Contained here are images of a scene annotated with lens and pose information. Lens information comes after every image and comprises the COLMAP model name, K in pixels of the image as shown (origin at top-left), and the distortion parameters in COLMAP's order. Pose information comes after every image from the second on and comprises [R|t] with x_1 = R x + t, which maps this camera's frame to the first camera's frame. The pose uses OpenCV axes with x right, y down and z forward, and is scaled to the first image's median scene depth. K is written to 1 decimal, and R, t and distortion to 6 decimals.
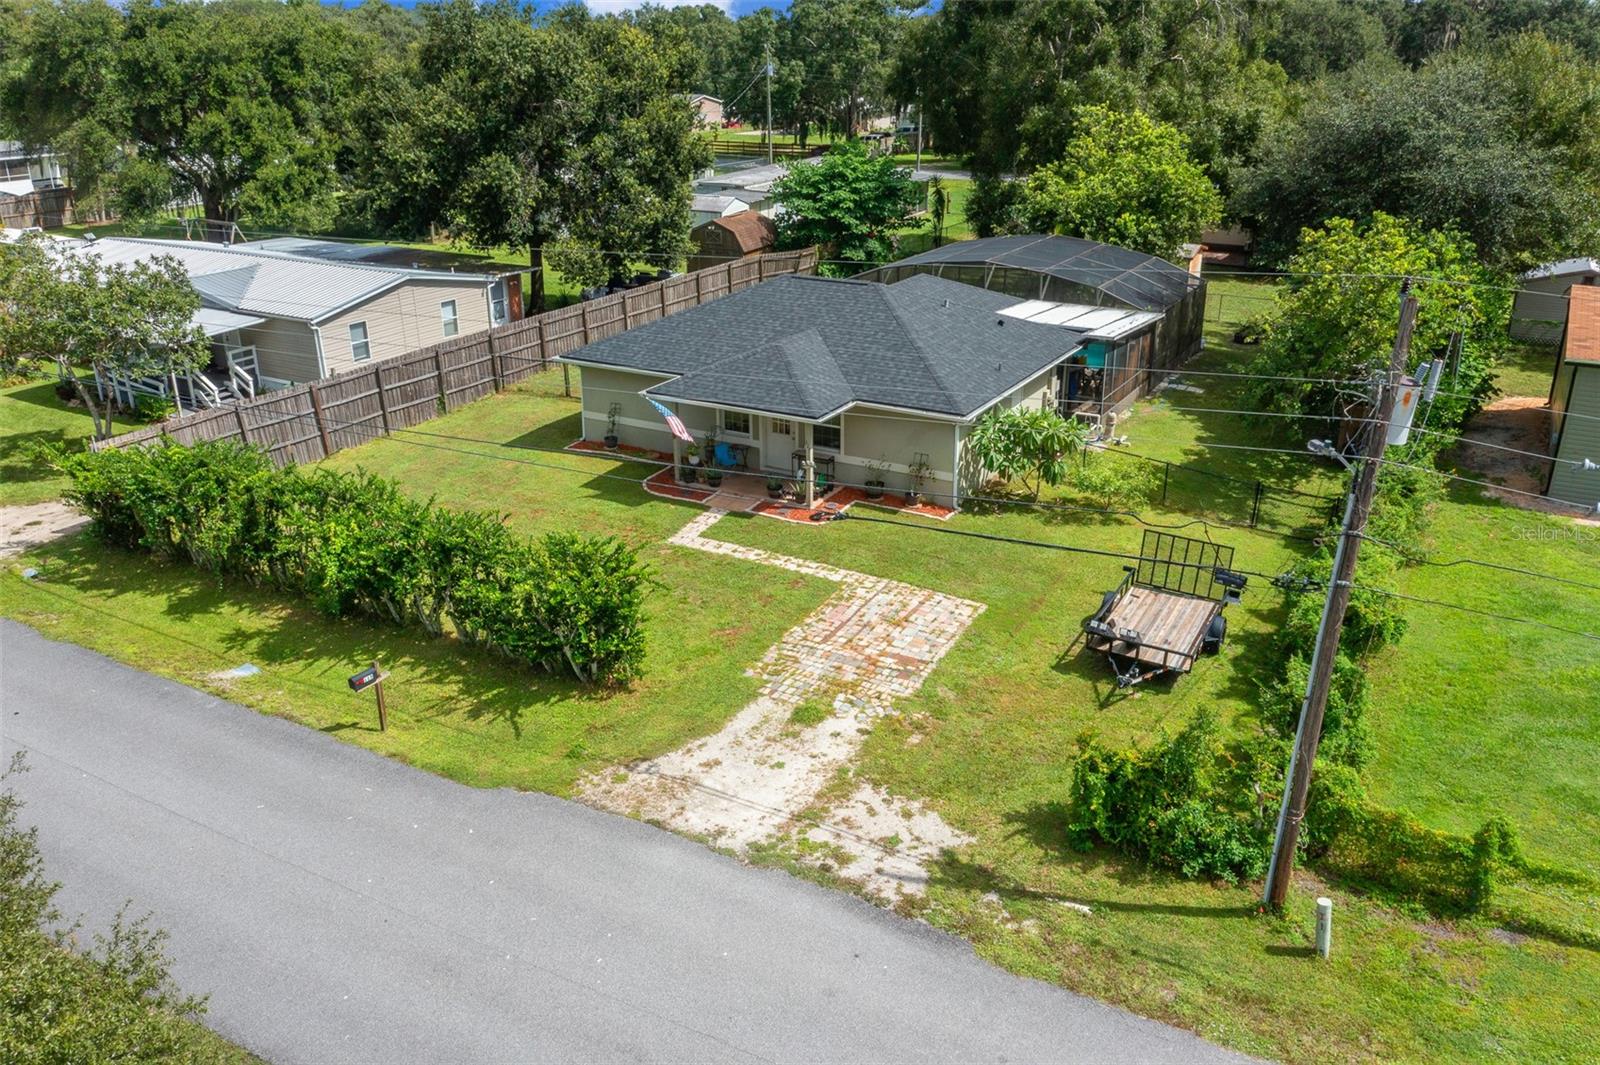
lens RADIAL K [[1261.9, 0, 801.9], [0, 1261.9, 531.0], [0, 0, 1]] dist [-0.011725, -0.001505]
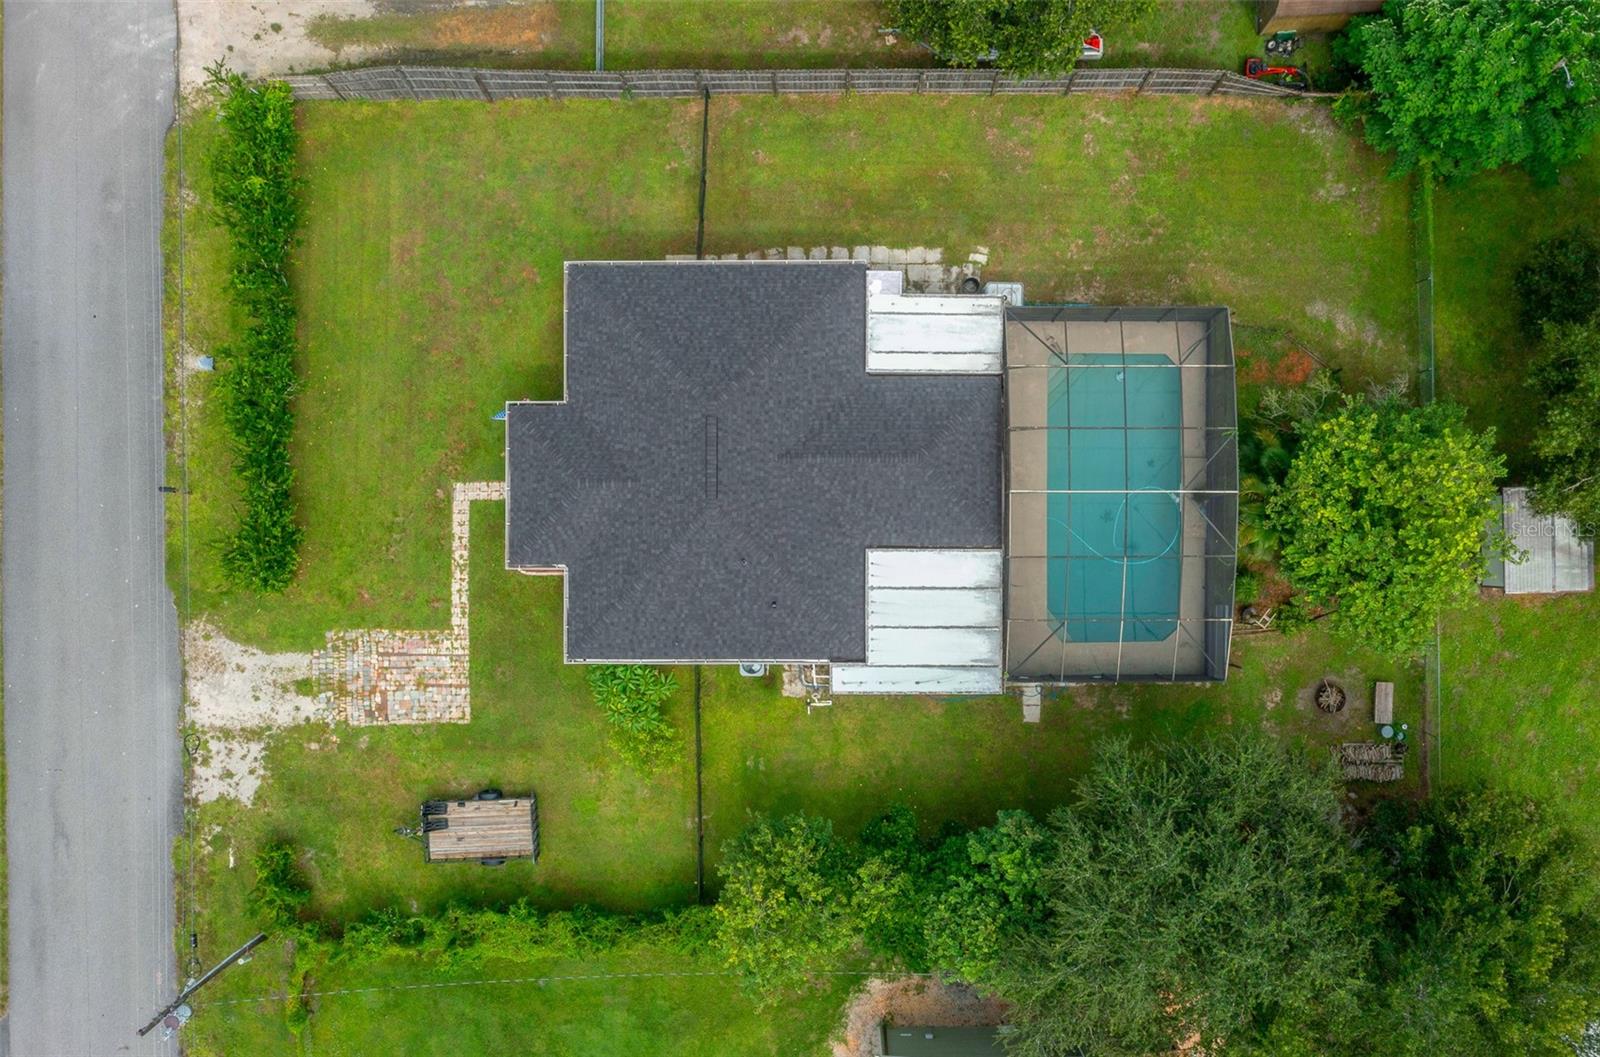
lens RADIAL K [[1341.4, 0, 832.4], [0, 1341.4, 554.7], [0, 0, 1]] dist [-0.007843, -0.011680]
pose [[0.501513, 0.865136, -0.005011, 0.240549], [-0.312025, 0.186275, 0.931634, -2.015356], [0.806923, -0.465663, 0.363363, 1.020351]]
